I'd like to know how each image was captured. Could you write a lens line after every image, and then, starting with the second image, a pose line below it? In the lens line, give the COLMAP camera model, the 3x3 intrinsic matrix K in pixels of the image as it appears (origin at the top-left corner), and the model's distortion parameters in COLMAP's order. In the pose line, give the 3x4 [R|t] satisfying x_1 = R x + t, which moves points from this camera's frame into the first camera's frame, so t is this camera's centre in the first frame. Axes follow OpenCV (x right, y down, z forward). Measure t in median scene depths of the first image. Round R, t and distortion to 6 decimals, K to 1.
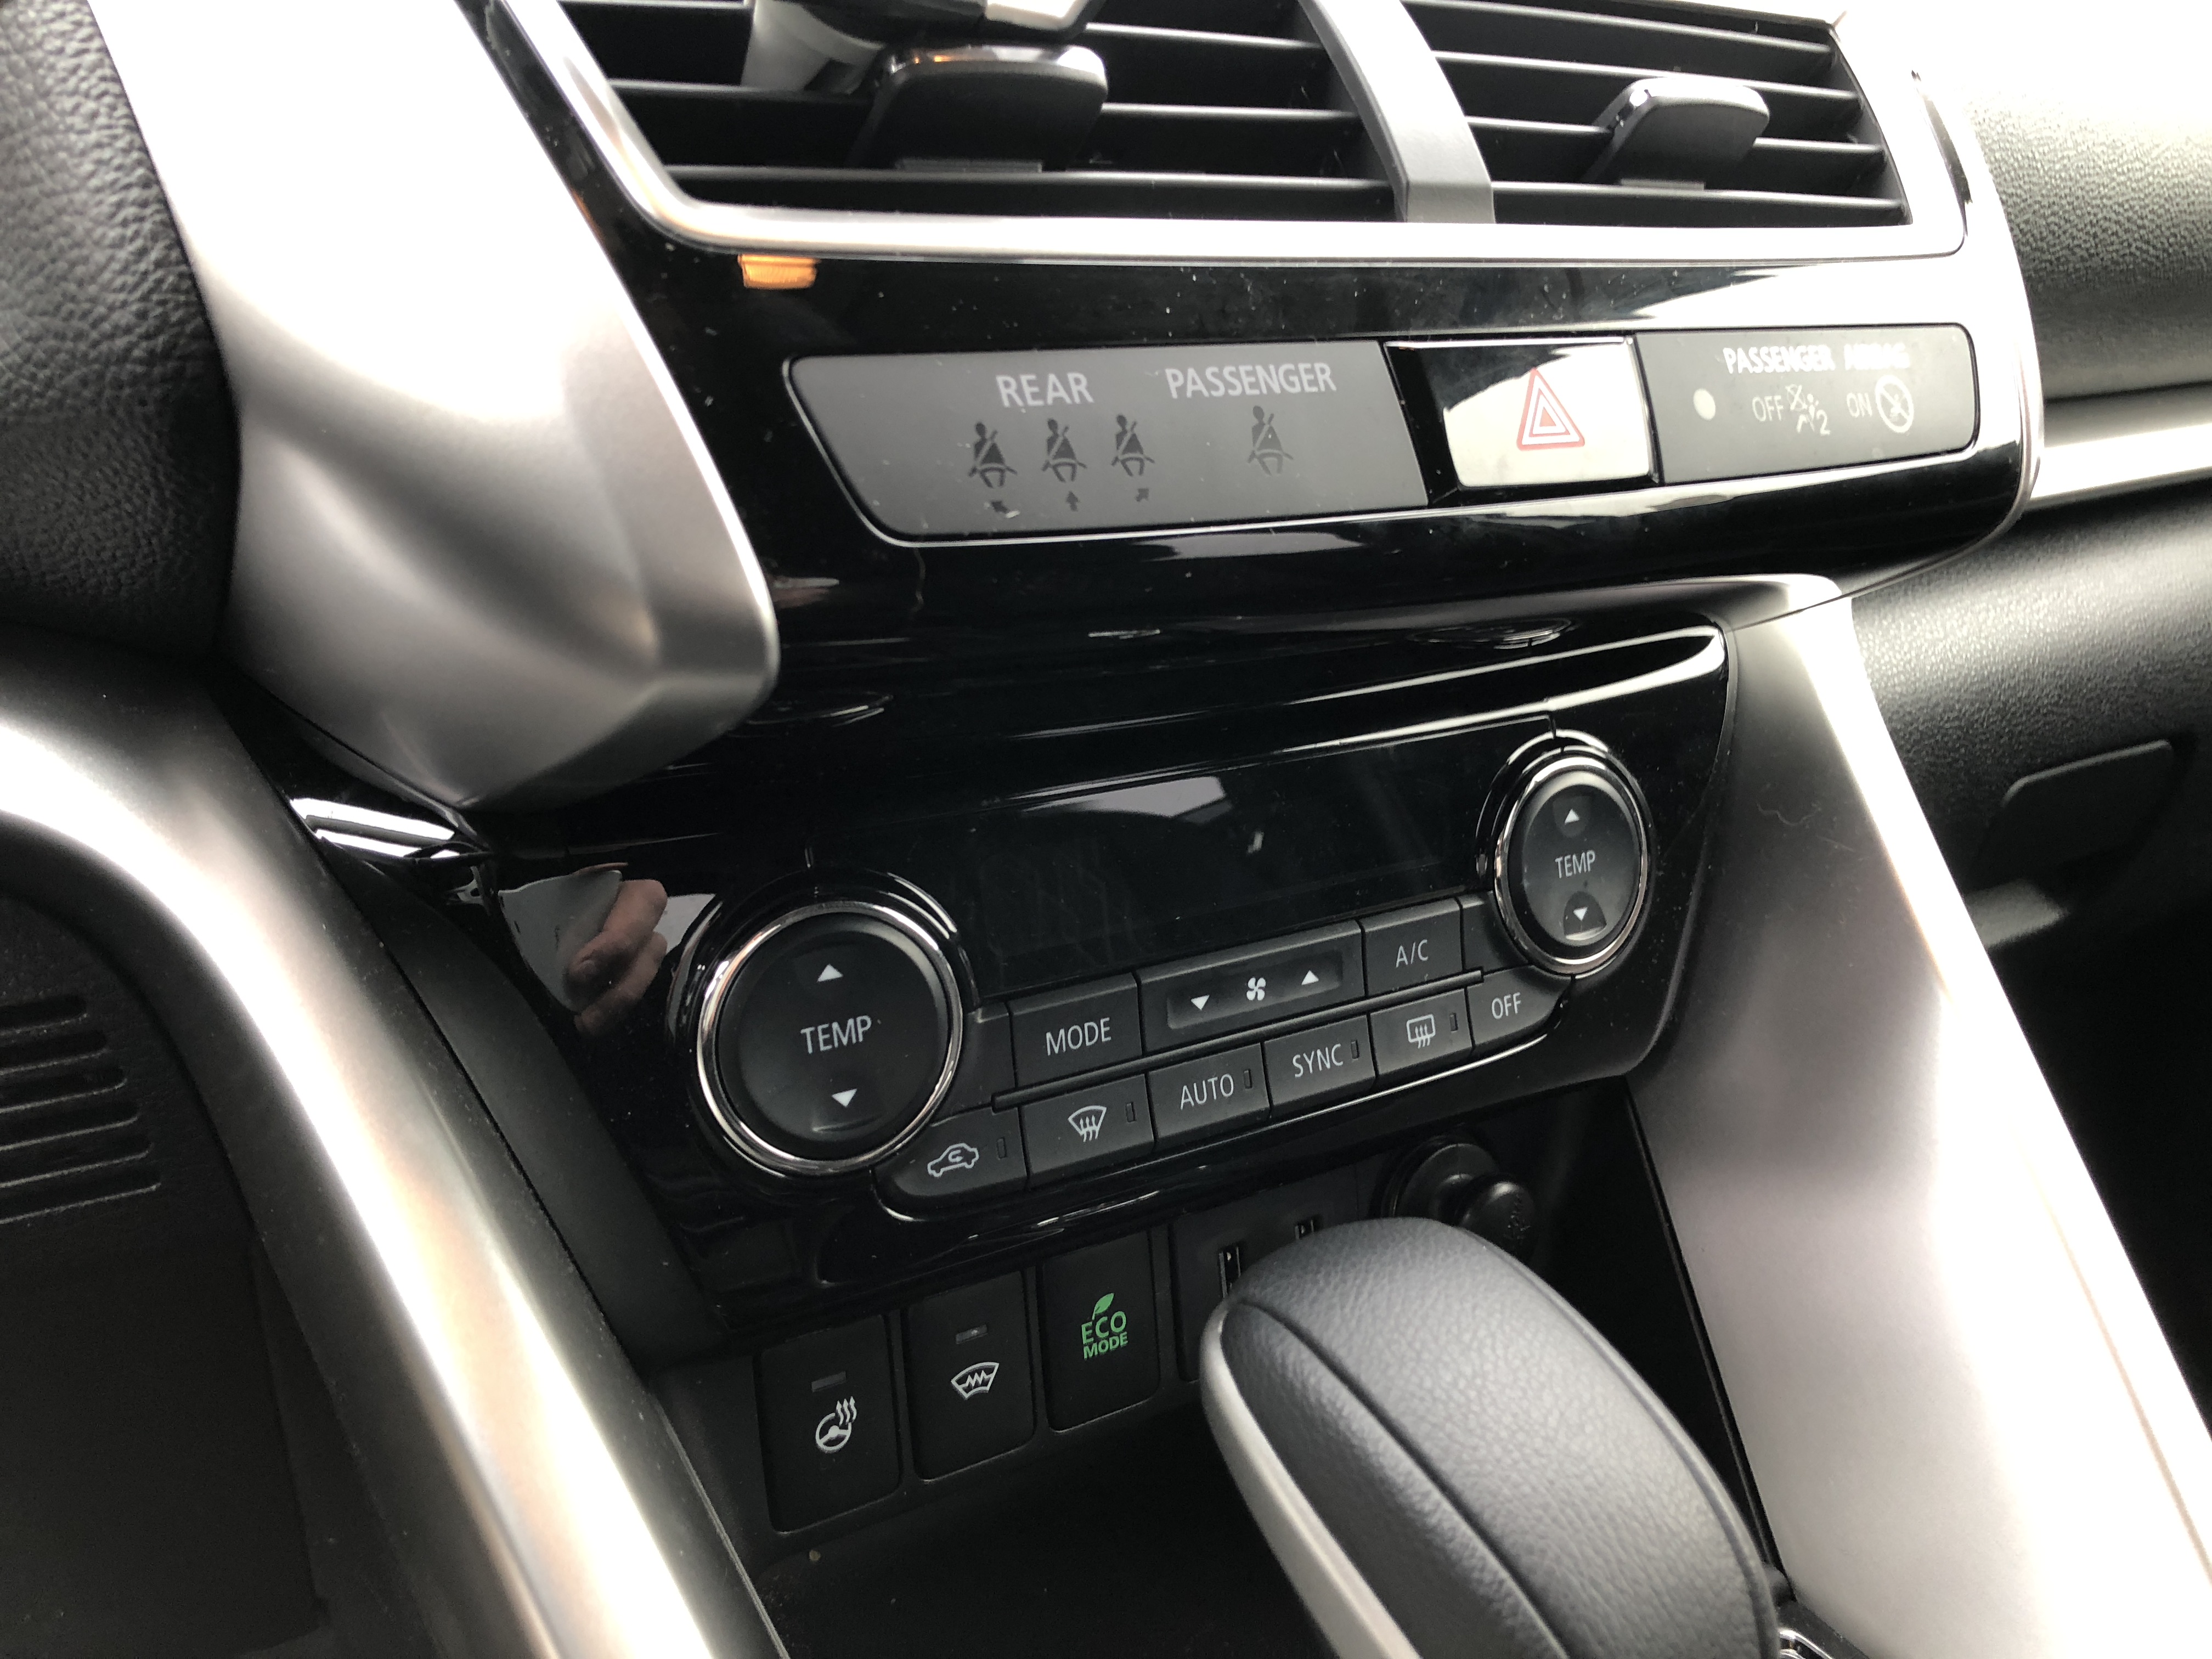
lens RADIAL K [[1817.3, 0, 1117.0], [0, 1817.3, 797.7], [0, 0, 1]] dist [0.013927, 0.004671]
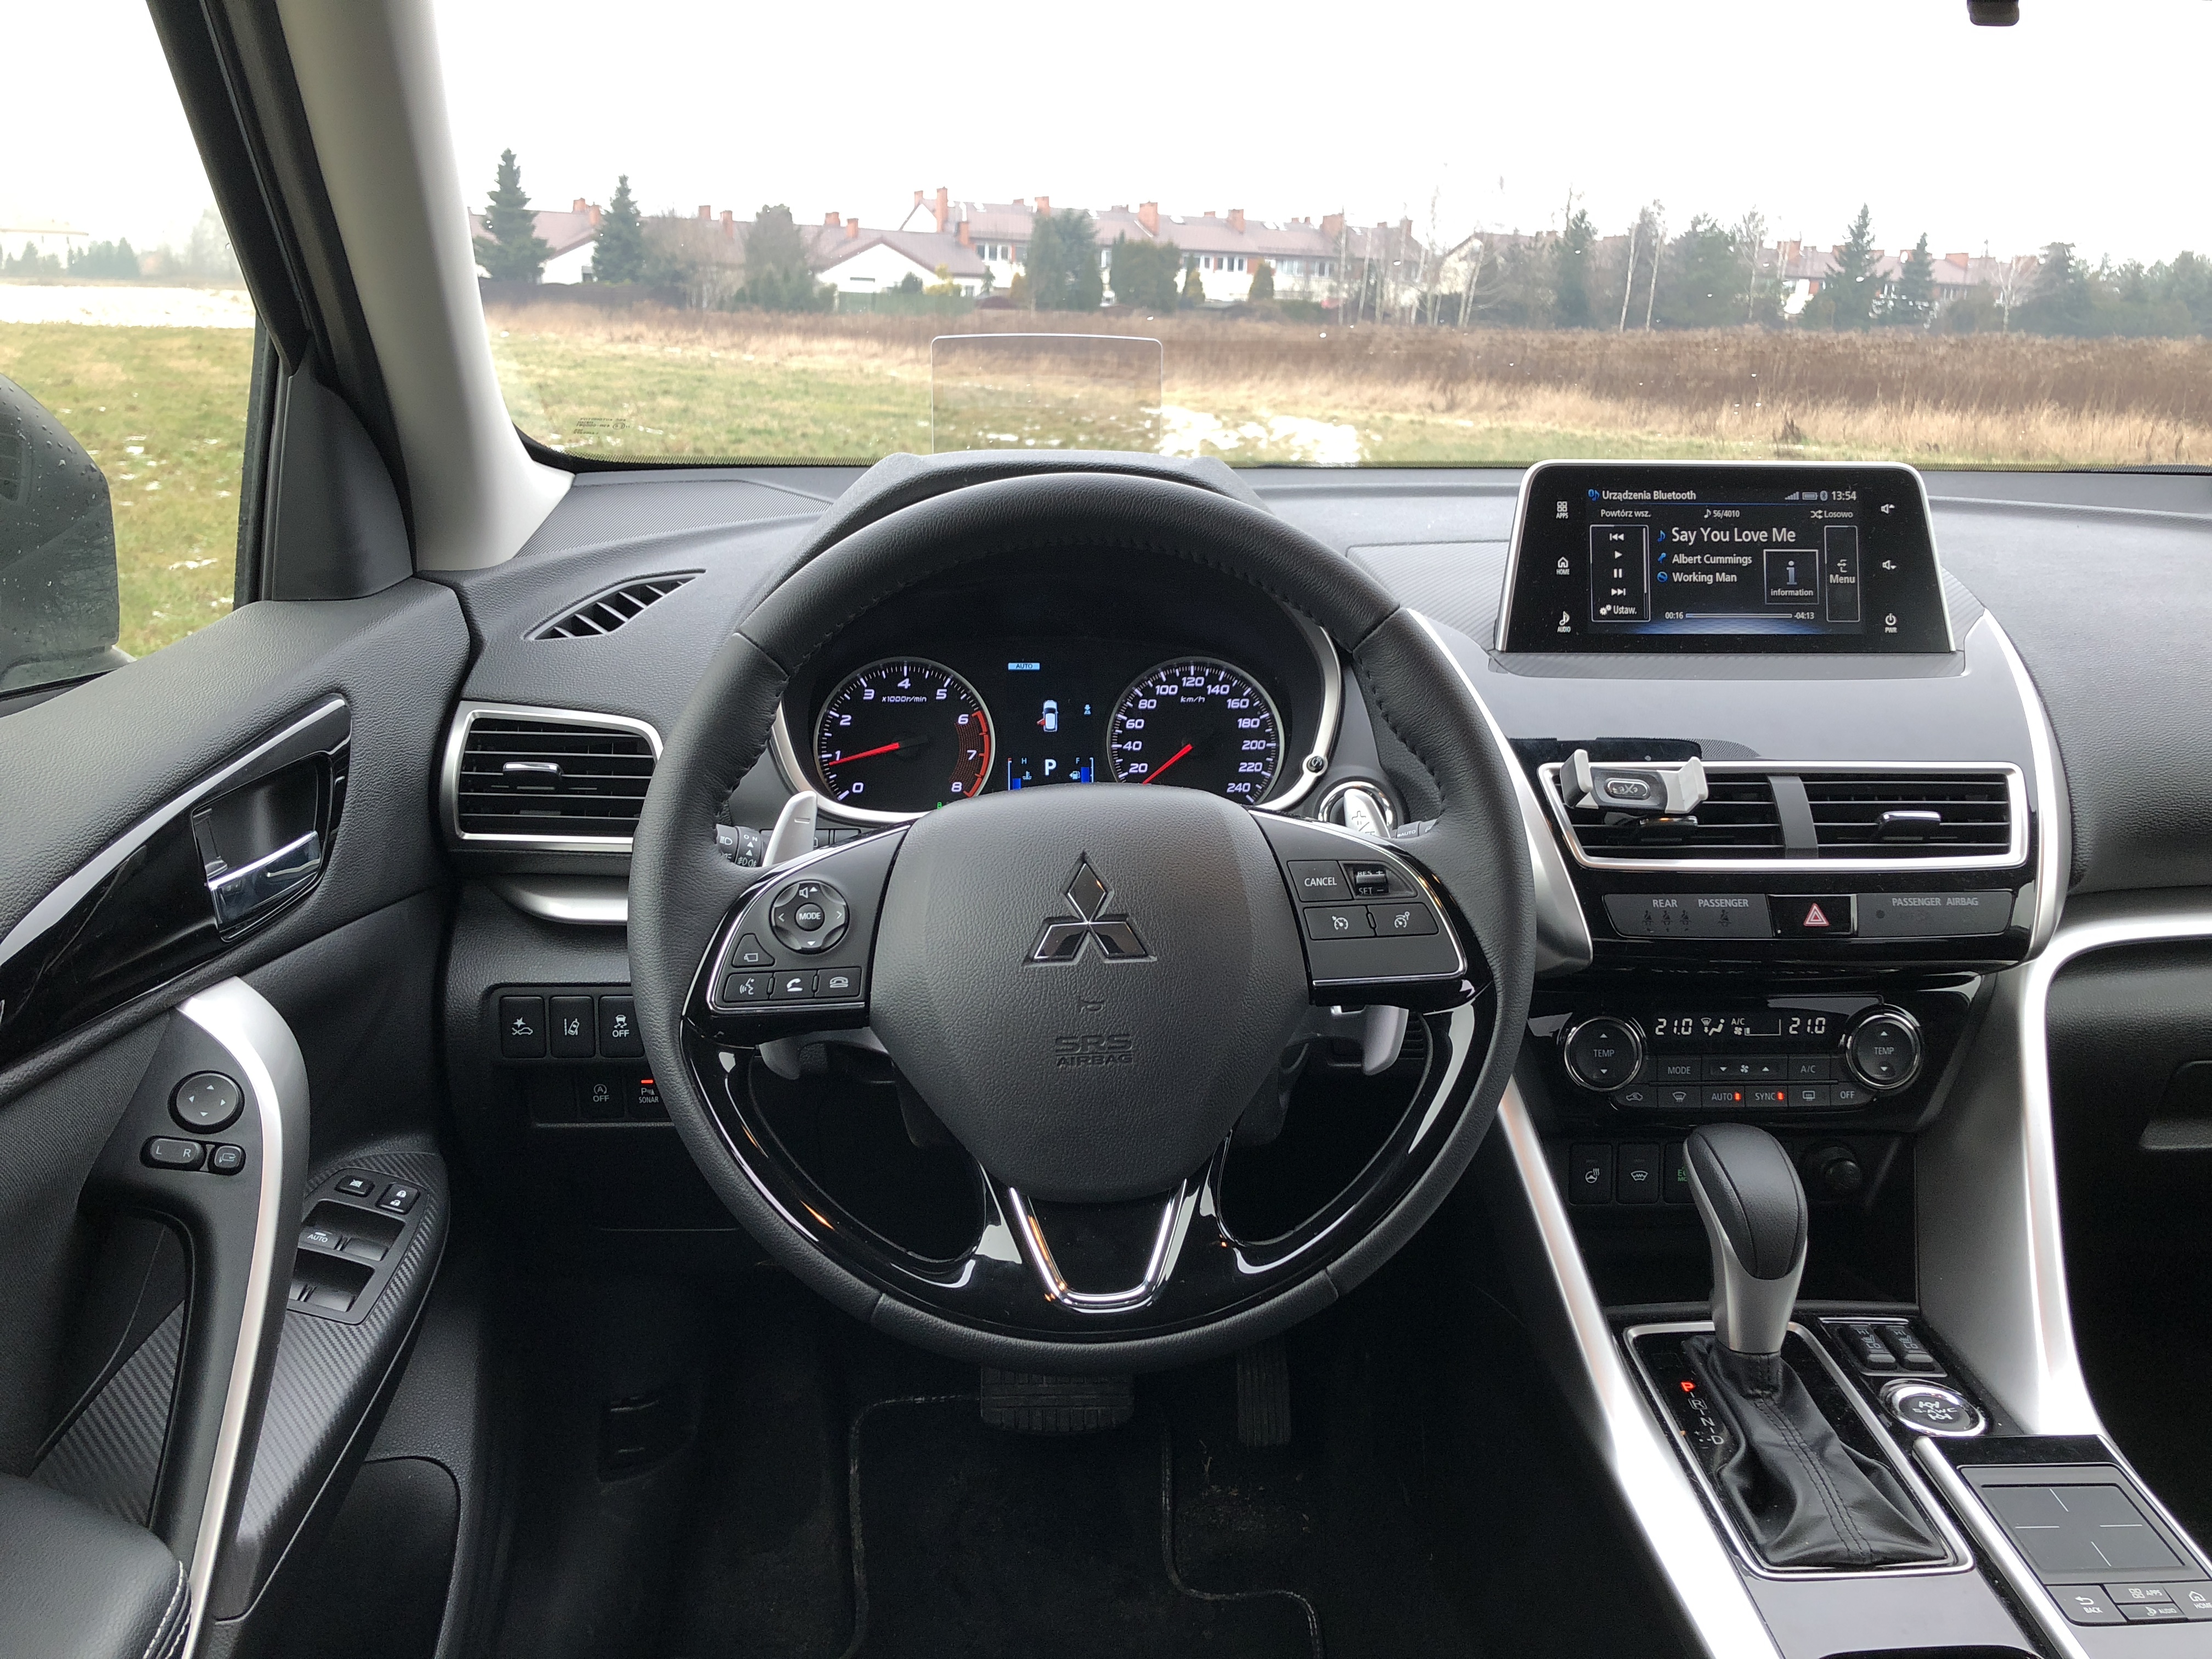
lens RADIAL K [[1831.6, 0, 1113.0], [0, 1831.6, 731.5], [0, 0, 1]] dist [0.009793, 0.002903]
pose [[0.877500, 0.091386, -0.470790, 0.653125], [-0.138456, 0.988150, -0.066253, -0.126018], [0.459156, 0.123321, 0.879754, -2.756793]]
